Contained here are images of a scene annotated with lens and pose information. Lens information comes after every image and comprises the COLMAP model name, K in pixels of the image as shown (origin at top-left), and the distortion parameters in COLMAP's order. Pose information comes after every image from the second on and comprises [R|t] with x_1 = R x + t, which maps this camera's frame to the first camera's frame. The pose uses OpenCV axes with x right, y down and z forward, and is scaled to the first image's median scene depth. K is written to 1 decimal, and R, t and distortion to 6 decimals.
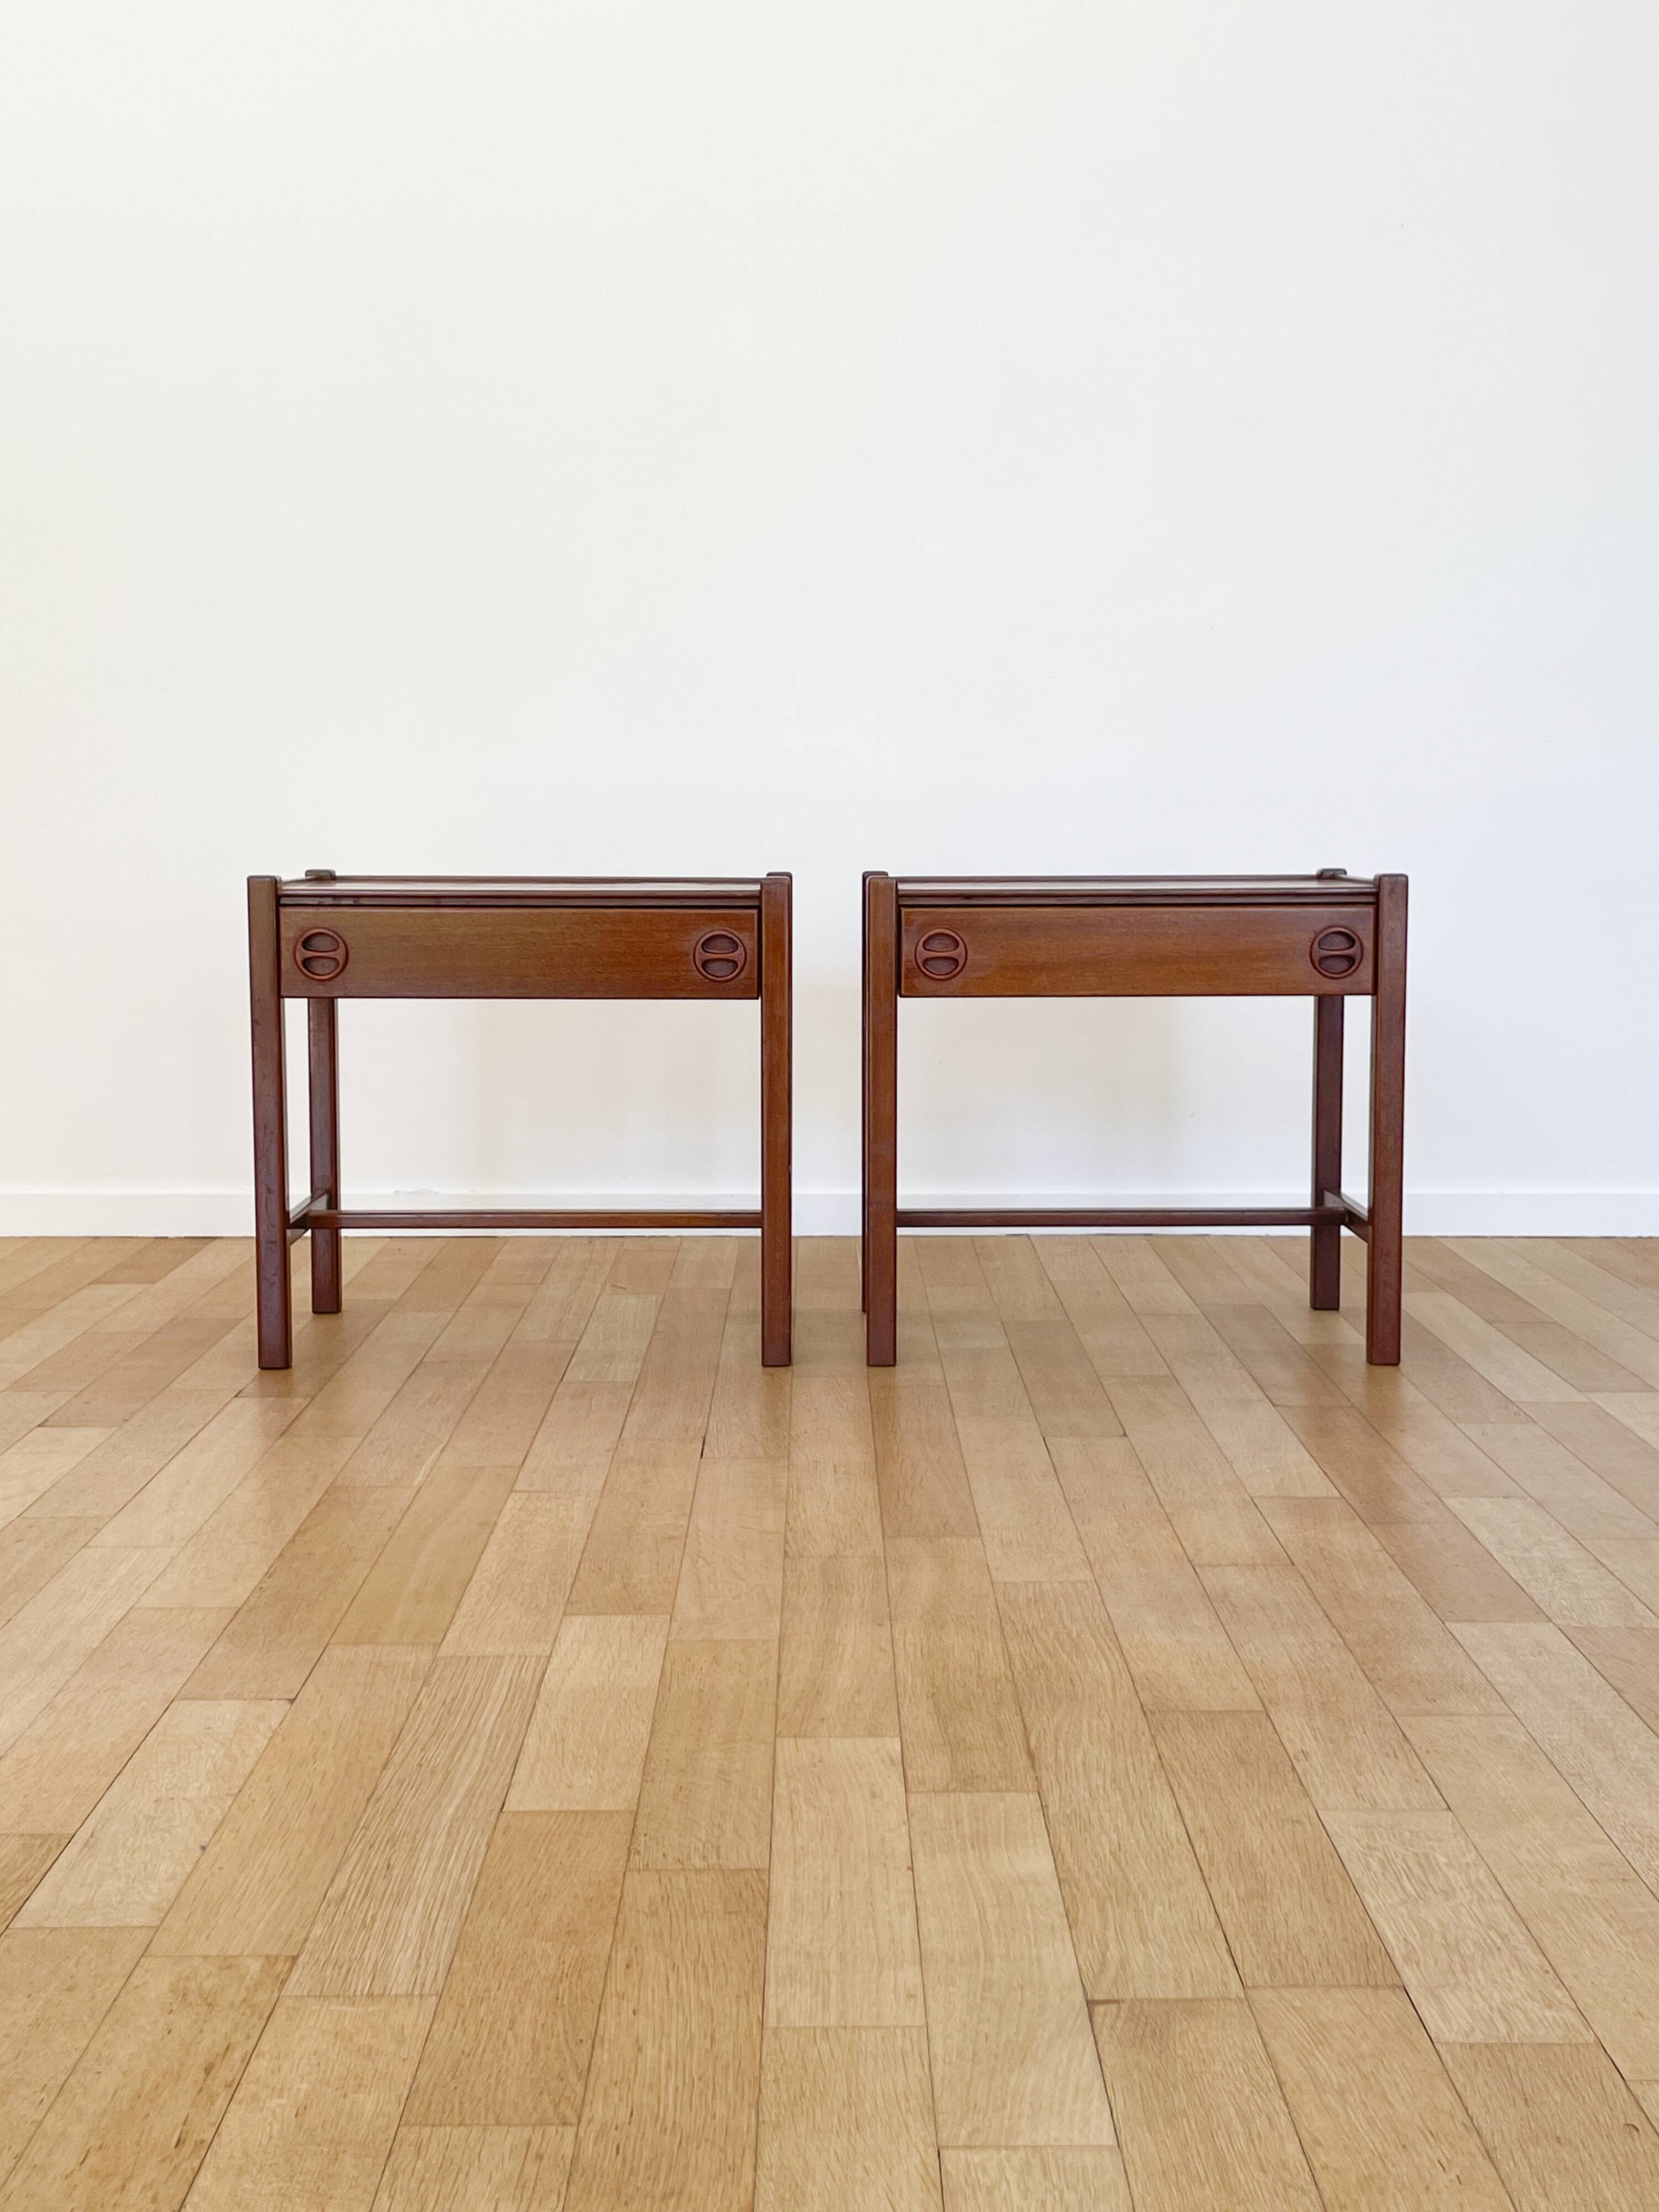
lens RADIAL K [[2567.0, 0, 829.5], [0, 2567.0, 1106.0], [0, 0, 1]] dist [0.120280, -0.260927]
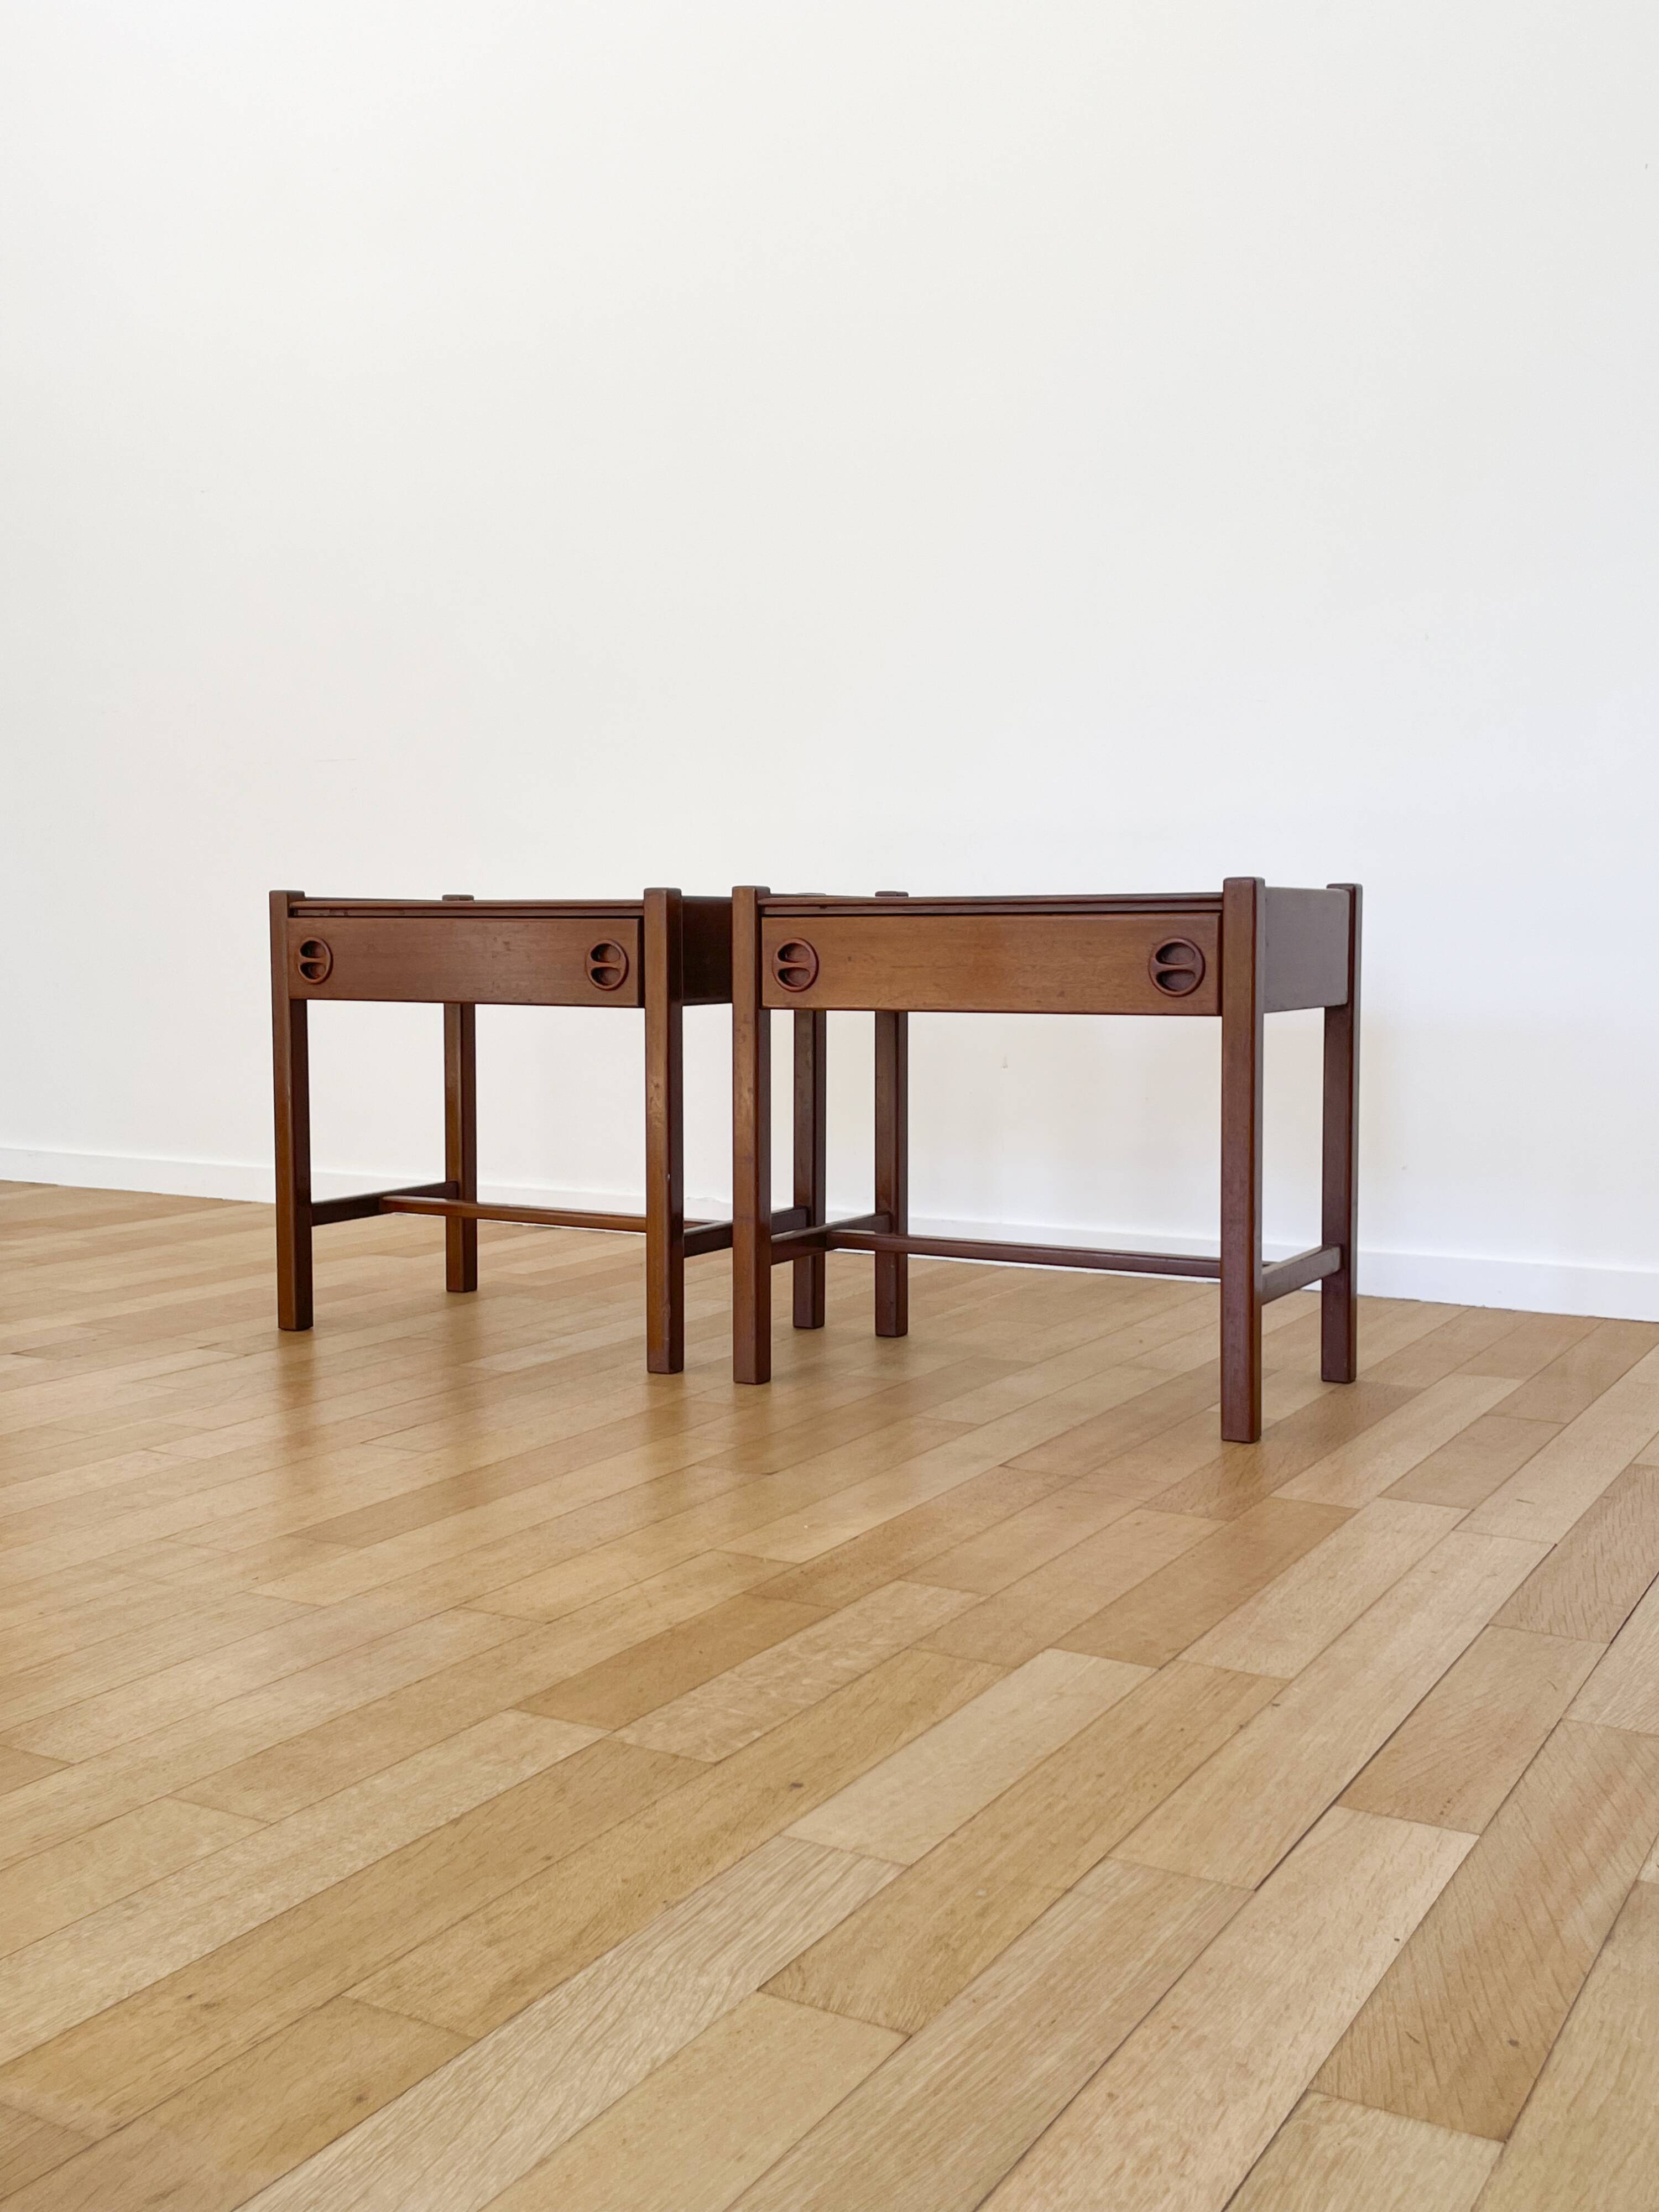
lens RADIAL K [[2177.6, 0, 866.9], [0, 2177.6, 1063.7], [0, 0, 1]] dist [0.092626, -0.138713]
pose [[0.868102, 0.030077, -0.495474, 0.480209], [-0.054721, 0.997878, -0.035300, 0.006374], [0.493361, 0.057757, 0.867905, 0.299245]]
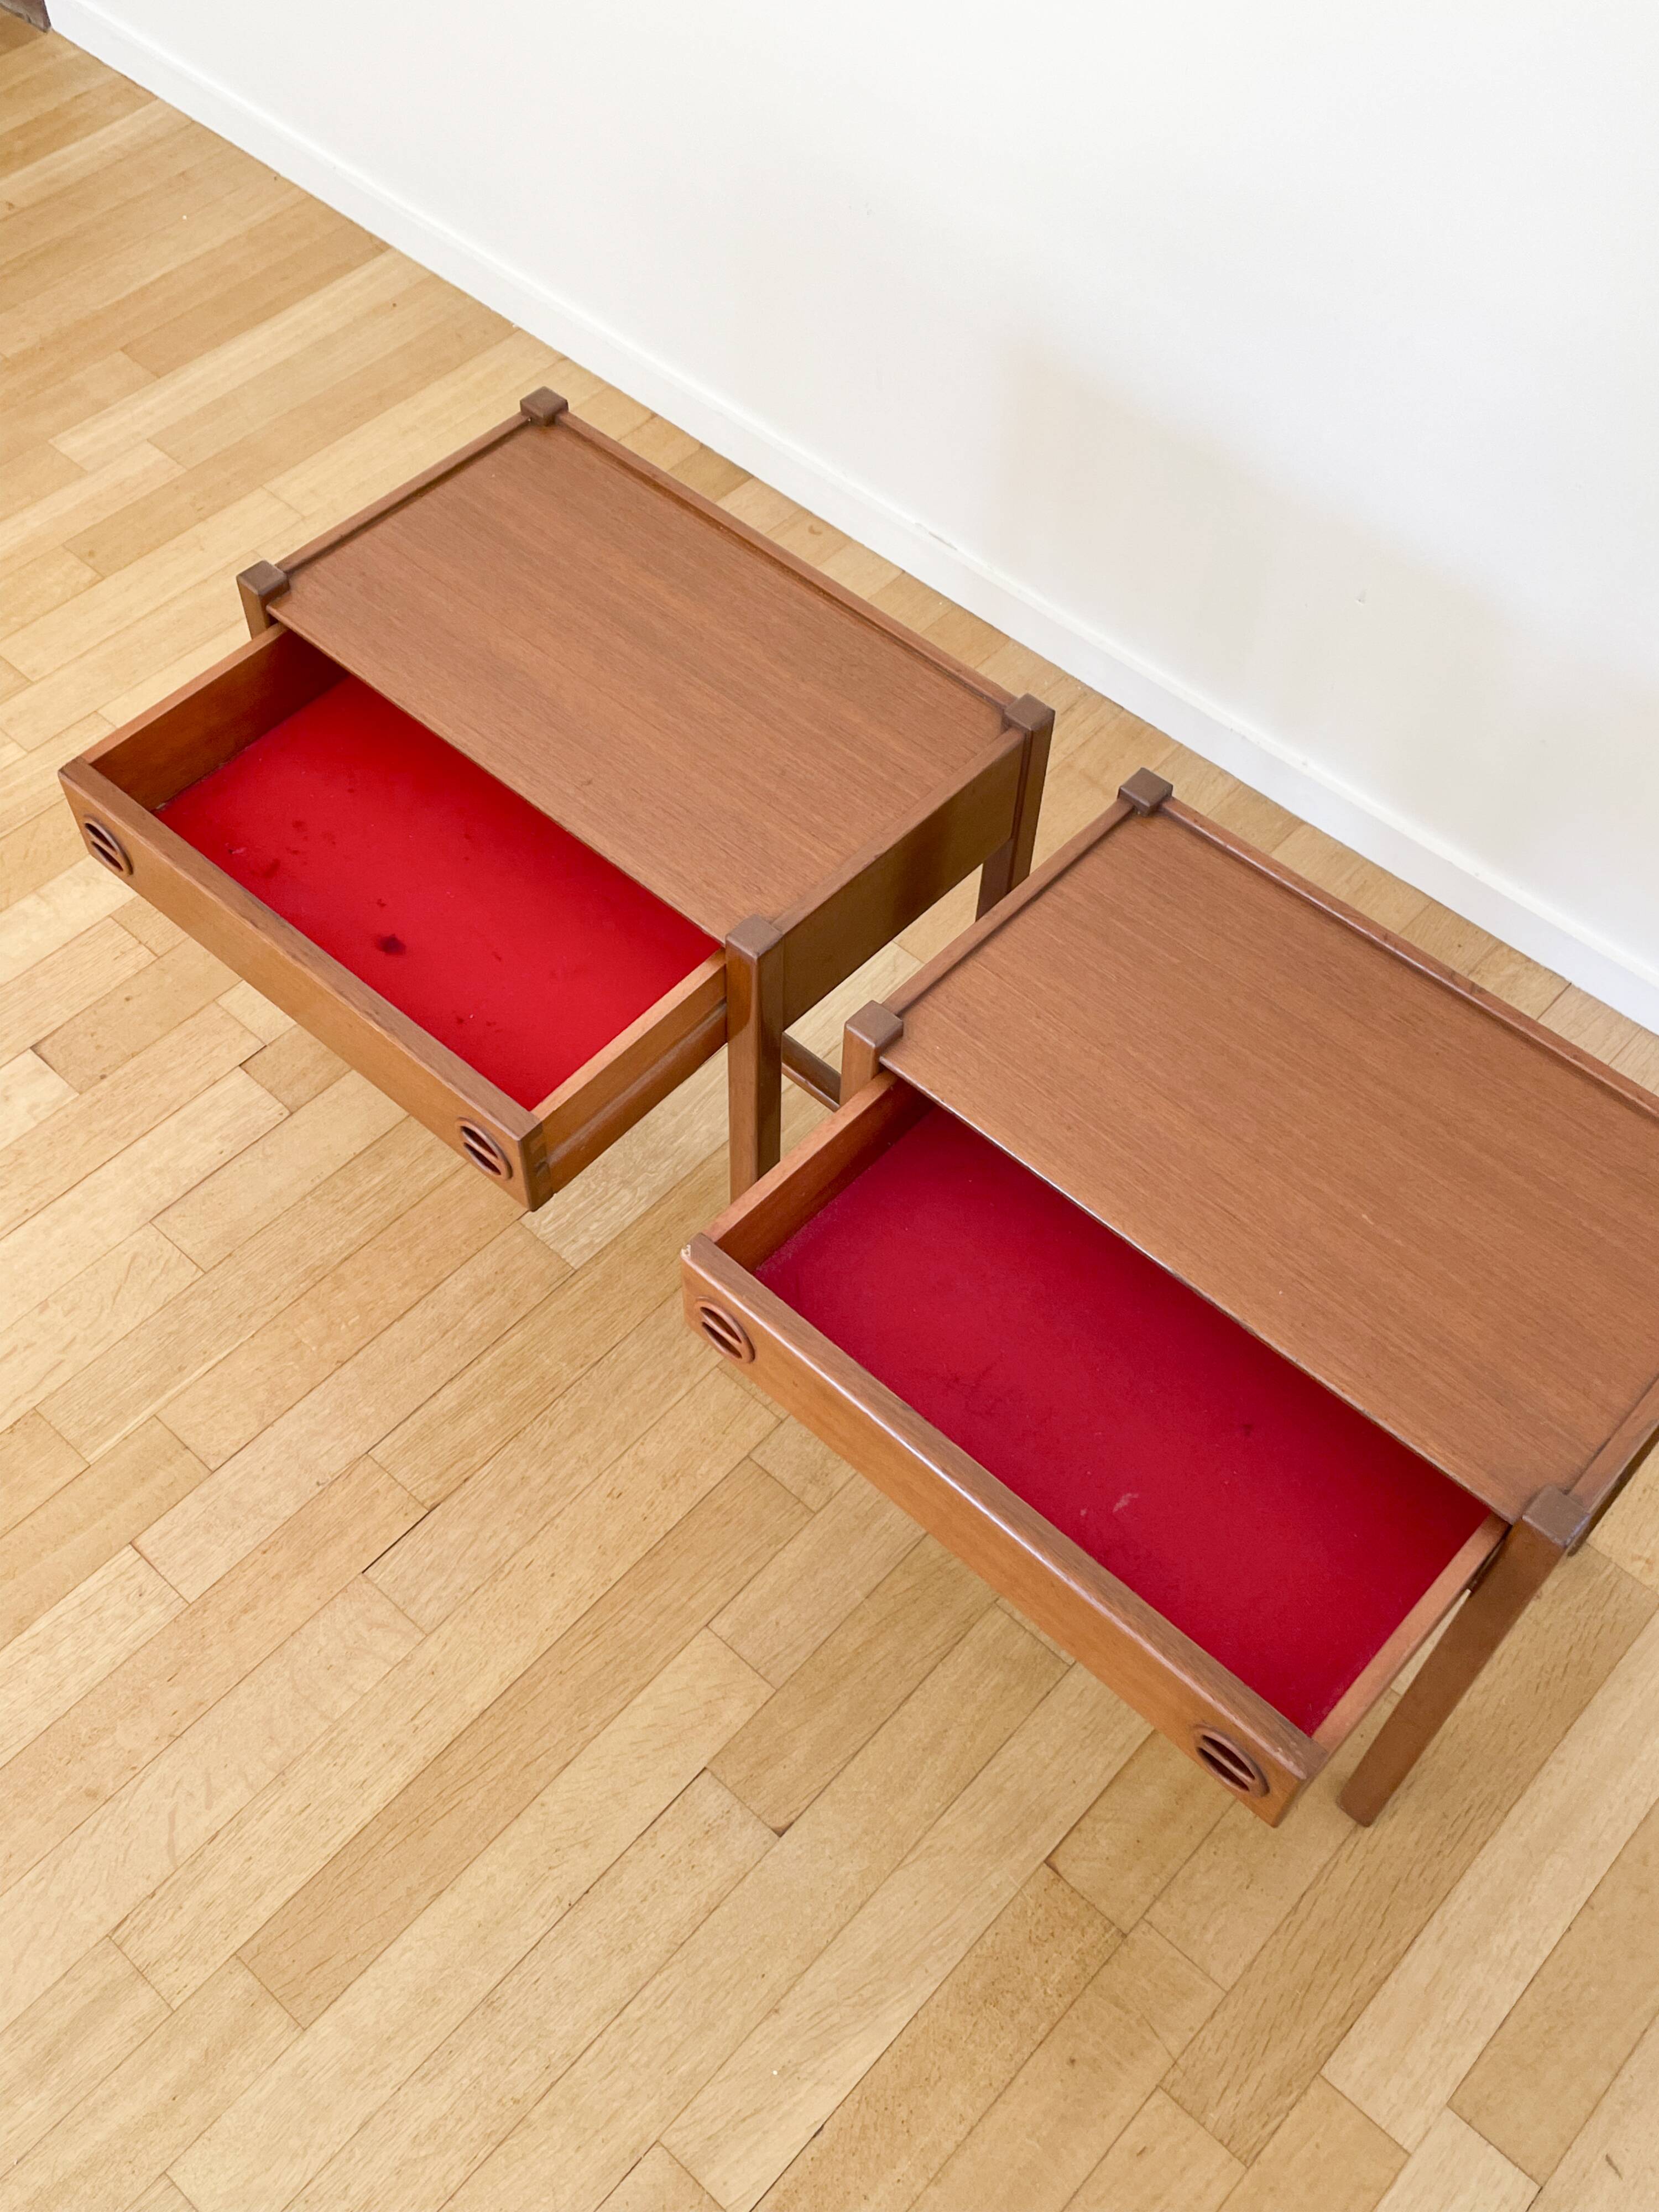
lens RADIAL K [[2178.5, 0, 810.3], [0, 2178.5, 1121.1], [0, 0, 1]] dist [0.099436, -0.169738]
pose [[0.732161, 0.567168, -0.377175, 0.232148], [-0.099554, 0.636909, 0.764484, -0.497579], [0.673817, -0.522176, 0.522784, 0.691993]]
